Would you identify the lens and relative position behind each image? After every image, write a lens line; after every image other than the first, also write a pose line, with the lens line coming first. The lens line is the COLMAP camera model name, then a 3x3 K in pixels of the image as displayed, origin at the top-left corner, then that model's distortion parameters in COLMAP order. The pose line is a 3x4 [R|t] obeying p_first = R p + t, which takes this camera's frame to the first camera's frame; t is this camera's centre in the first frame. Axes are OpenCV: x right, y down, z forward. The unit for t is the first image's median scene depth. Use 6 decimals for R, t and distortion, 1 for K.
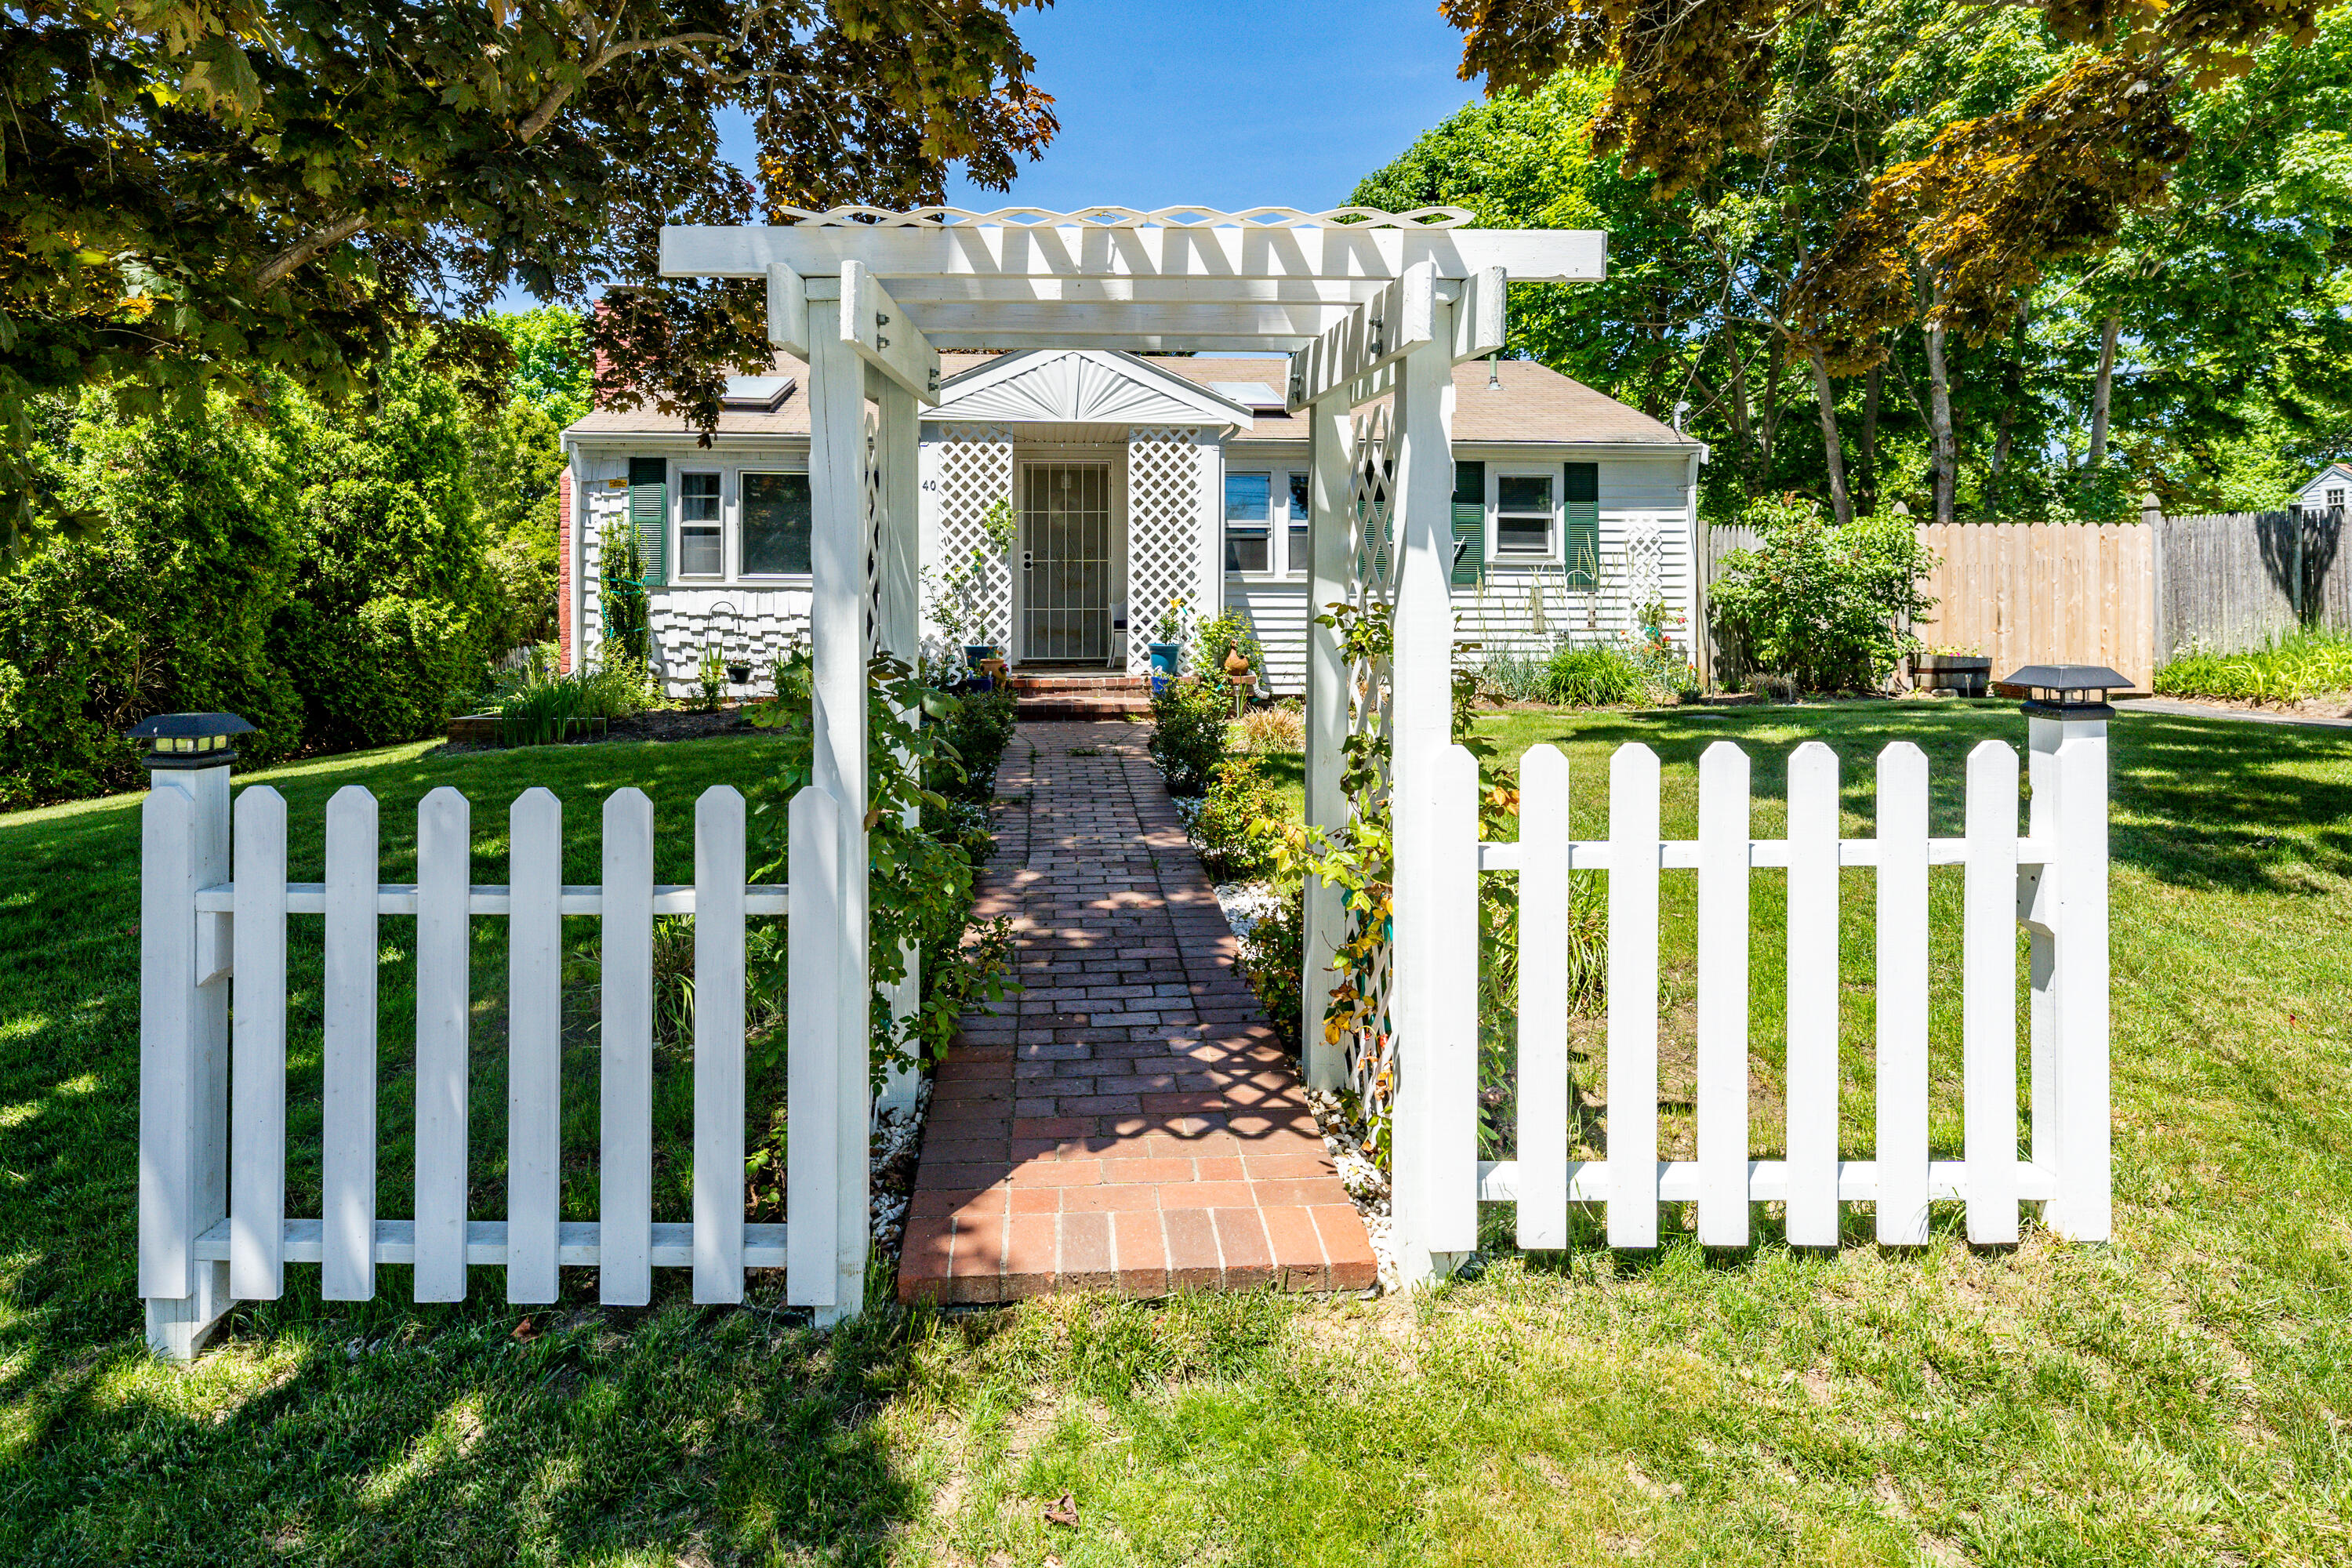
lens RADIAL K [[1144.2, 0, 1124.7], [0, 1144.2, 643.7], [0, 0, 1]] dist [-0.001540, -0.000256]
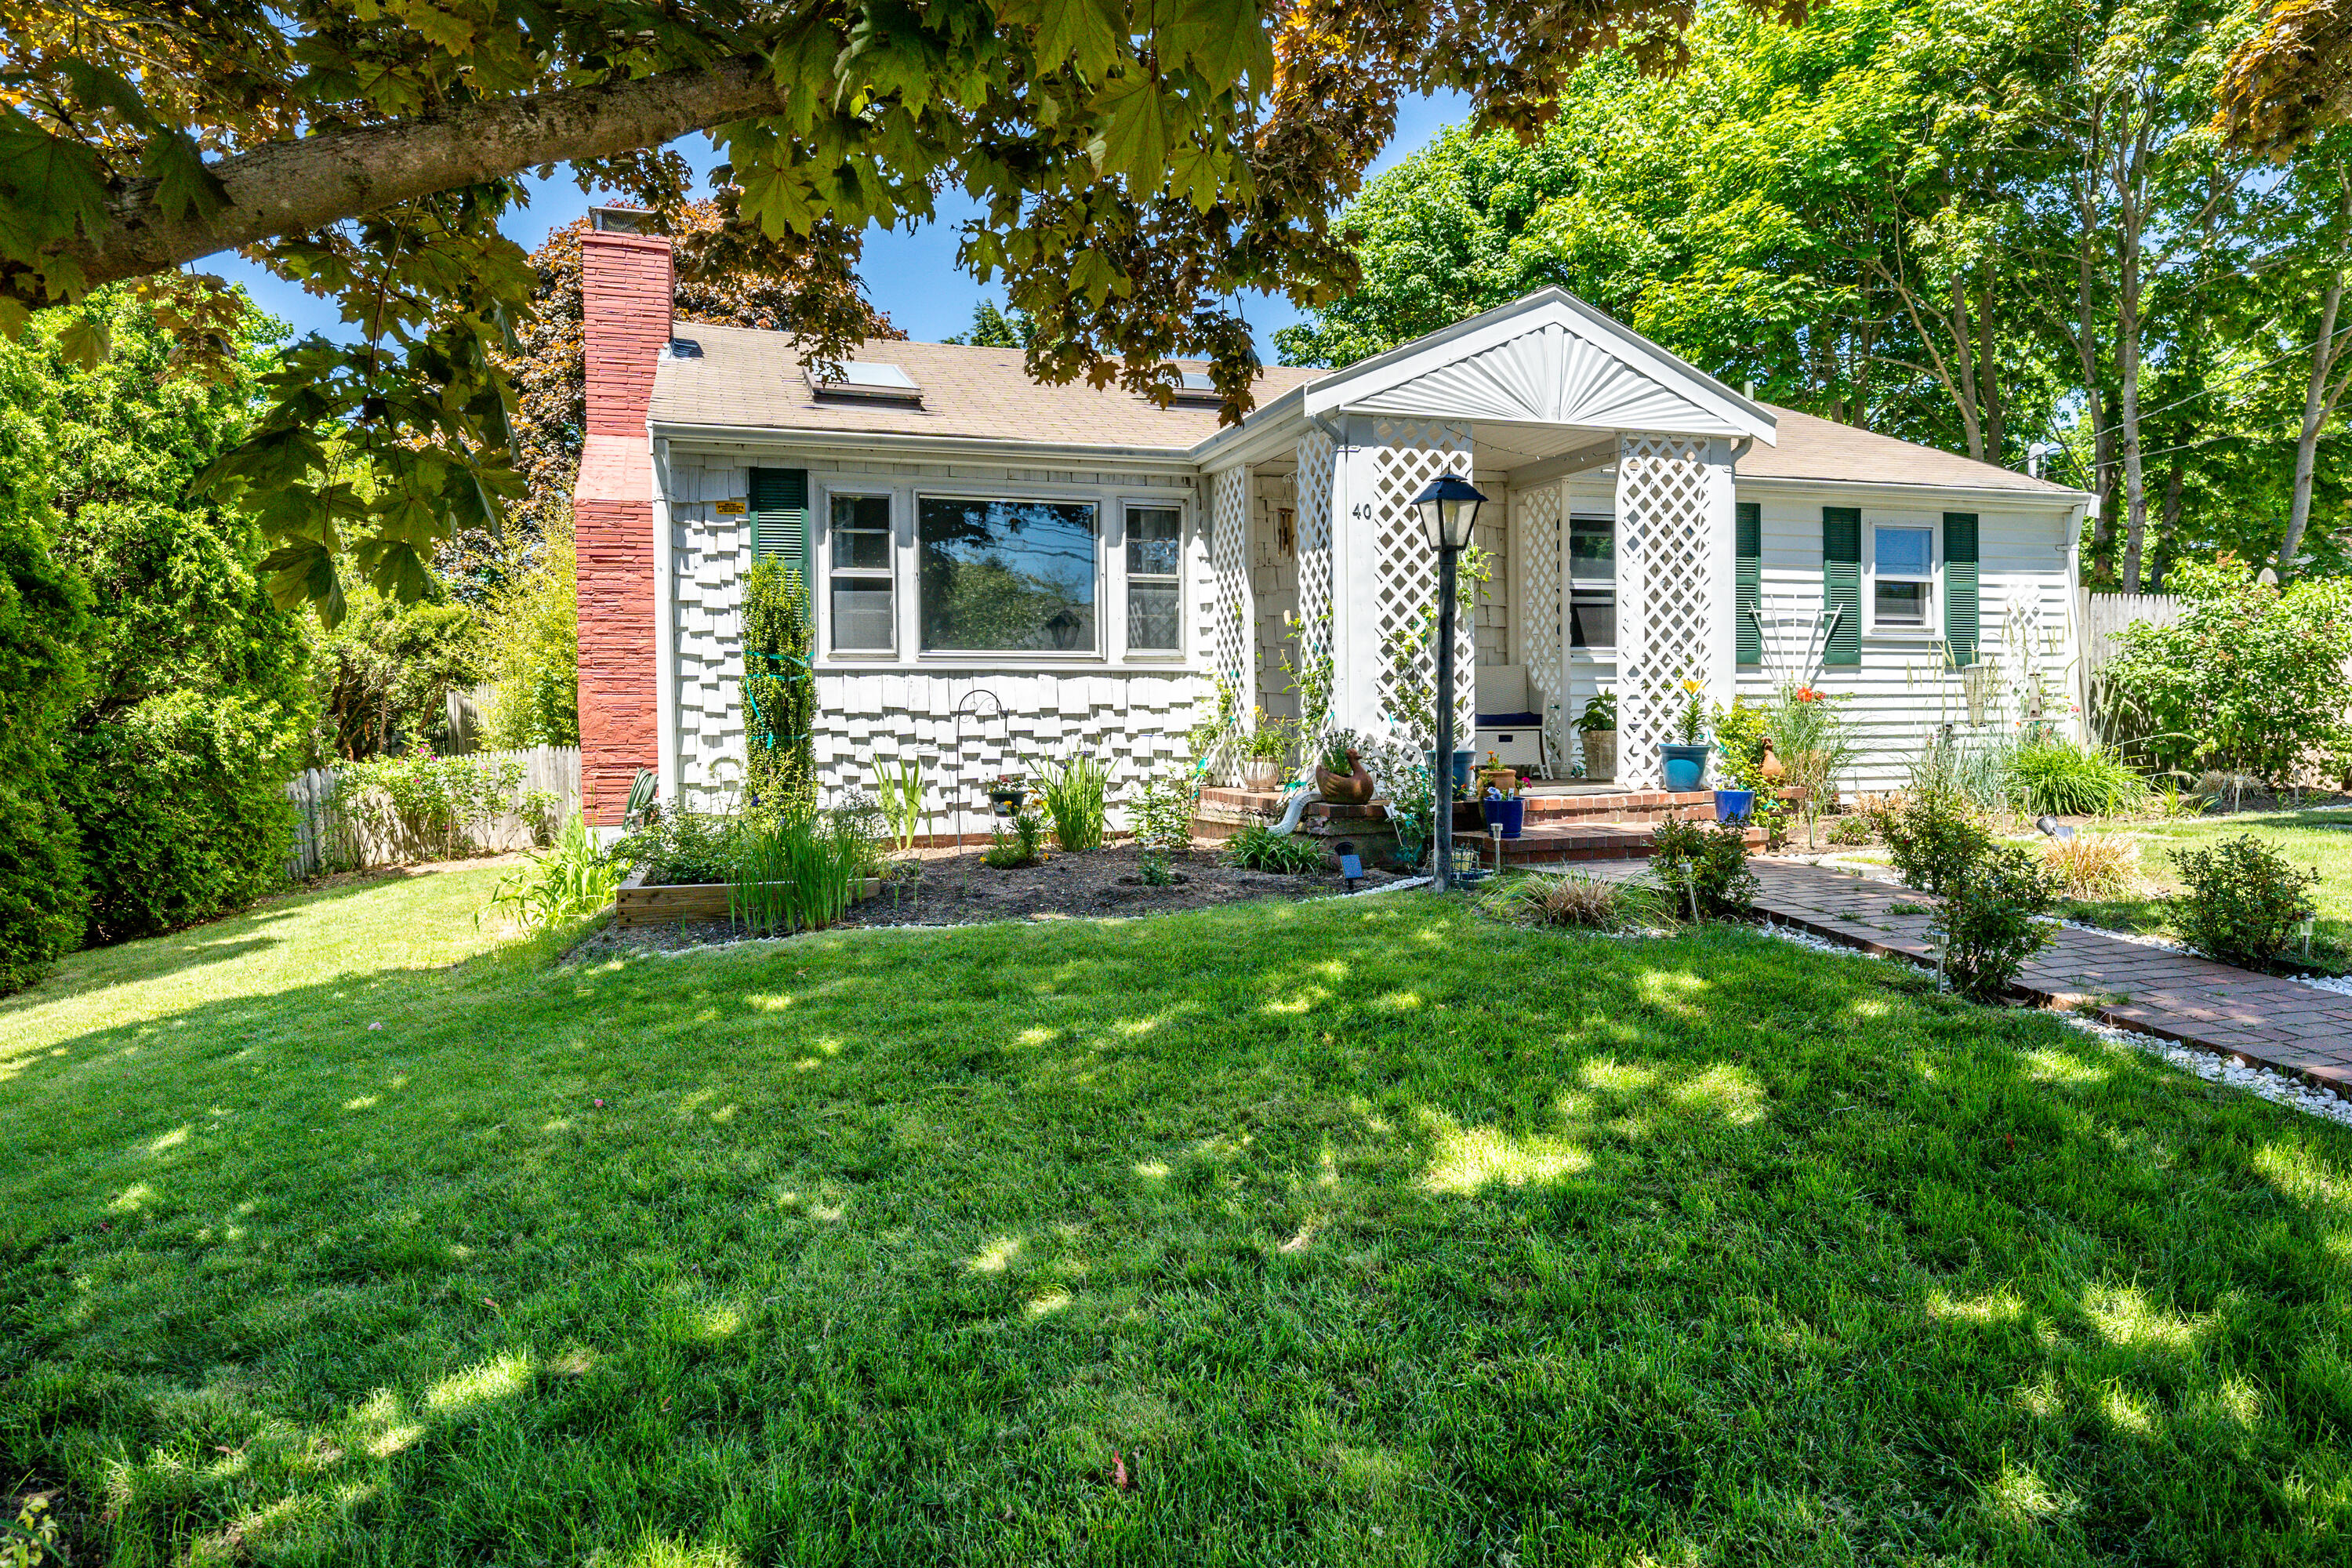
lens RADIAL K [[1346.2, 0, 1180.6], [0, 1346.2, 779.1], [0, 0, 1]] dist [0.002828, -0.001174]
pose [[0.974867, -0.019905, 0.221896, -0.360468], [0.015557, 0.999652, 0.021322, -0.000709], [-0.222243, -0.017334, 0.974837, 0.205528]]
